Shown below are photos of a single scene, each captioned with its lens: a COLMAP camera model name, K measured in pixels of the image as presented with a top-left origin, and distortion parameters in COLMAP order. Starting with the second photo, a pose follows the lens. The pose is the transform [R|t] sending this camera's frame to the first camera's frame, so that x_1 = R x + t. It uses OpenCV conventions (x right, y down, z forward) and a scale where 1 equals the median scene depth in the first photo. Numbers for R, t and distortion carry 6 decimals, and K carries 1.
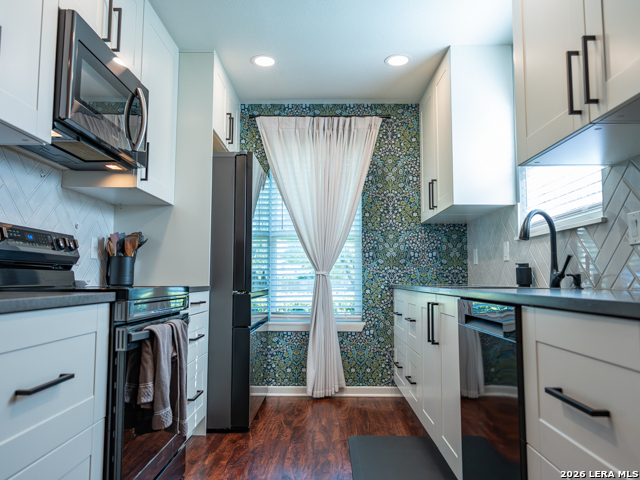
lens RADIAL K [[480.1, 0, 320.0], [0, 480.1, 240.0], [0, 0, 1]] dist [-0.003181, 0.001187]
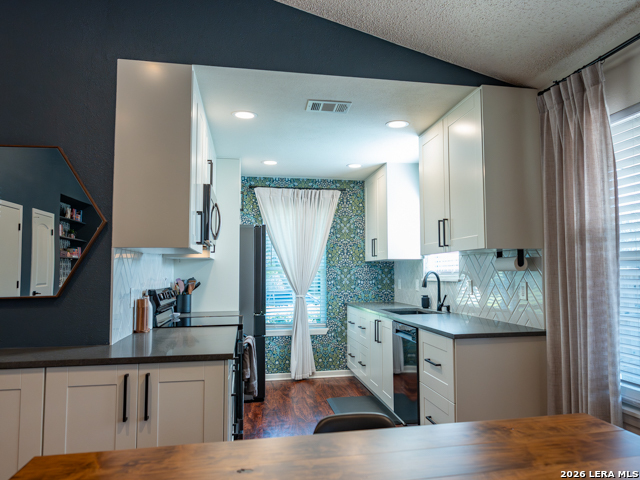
lens RADIAL K [[482.9, 0, 357.9], [0, 482.9, 239.2], [0, 0, 1]] dist [-0.005423, -0.001503]
pose [[0.973038, 0.006986, 0.230540, -0.166900], [-0.009668, 0.999898, 0.010509, -0.123320], [-0.230443, -0.012454, 0.973006, -0.485275]]
